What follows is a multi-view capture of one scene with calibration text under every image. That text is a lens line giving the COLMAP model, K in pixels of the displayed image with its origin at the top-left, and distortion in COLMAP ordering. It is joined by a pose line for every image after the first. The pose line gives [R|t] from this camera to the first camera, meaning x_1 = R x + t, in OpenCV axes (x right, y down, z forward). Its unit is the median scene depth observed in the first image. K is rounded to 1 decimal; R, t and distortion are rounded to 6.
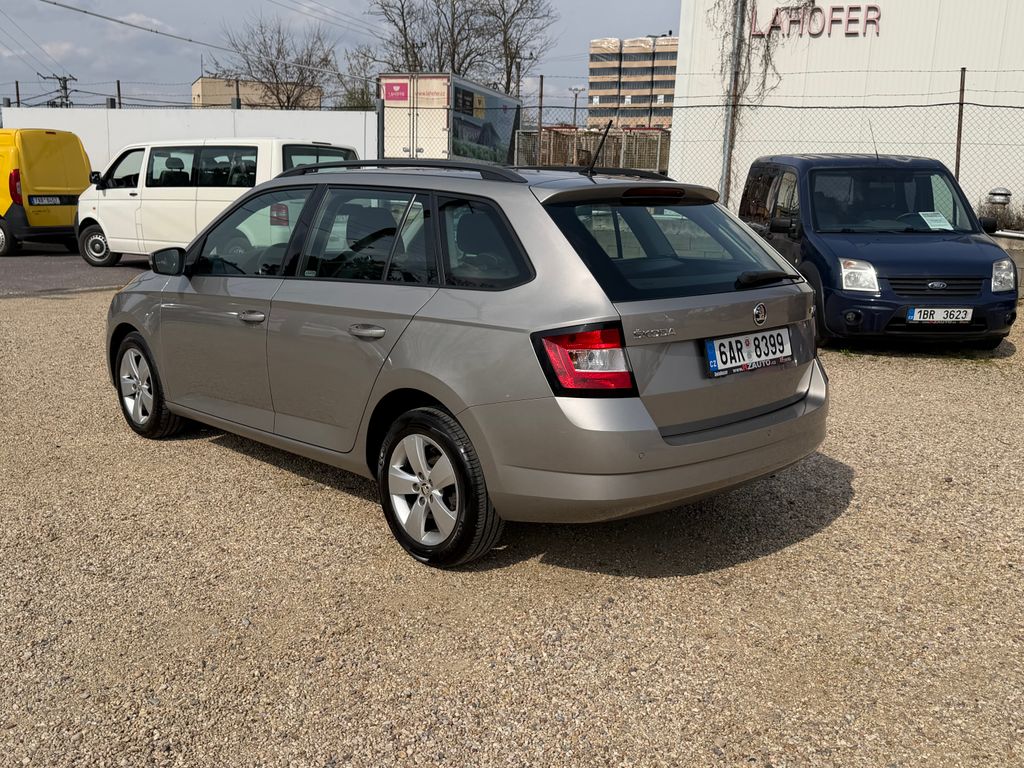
lens RADIAL K [[932.7, 0, 503.7], [0, 932.7, 383.8], [0, 0, 1]] dist [0.071743, -0.125127]
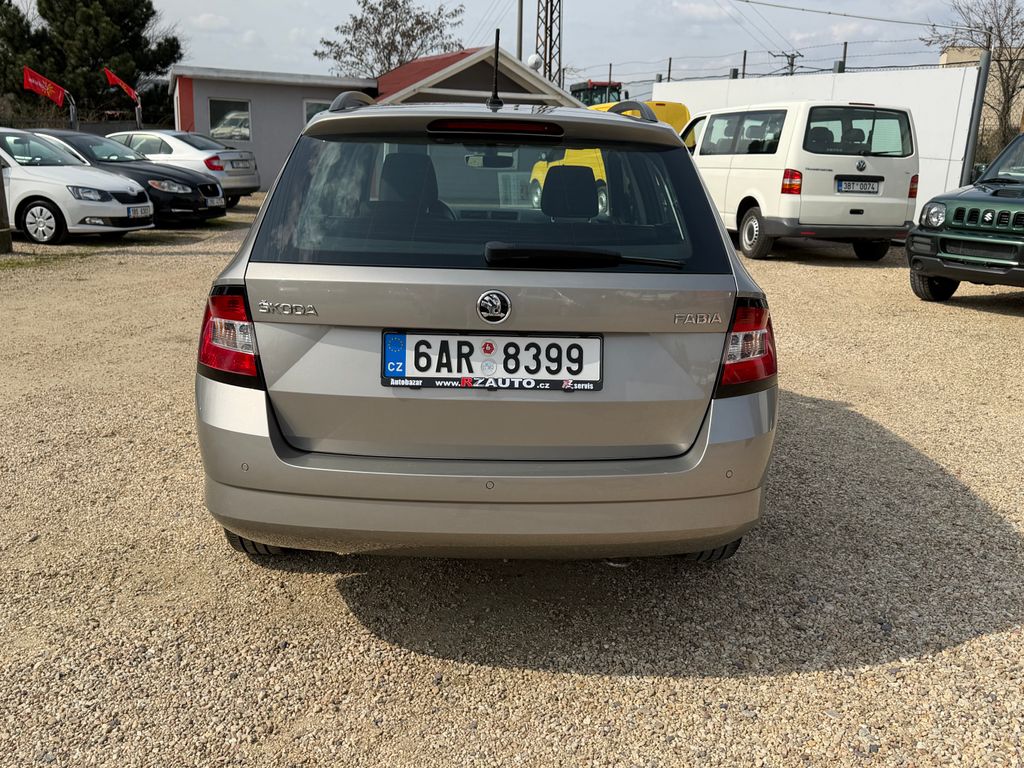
lens RADIAL K [[932.7, 0, 503.7], [0, 932.7, 383.8], [0, 0, 1]] dist [0.071743, -0.125127]
pose [[0.746821, 0.167208, -0.643661, 0.253224], [-0.151409, 0.985208, 0.080259, -0.026557], [0.647560, 0.037517, 0.761090, 0.177691]]
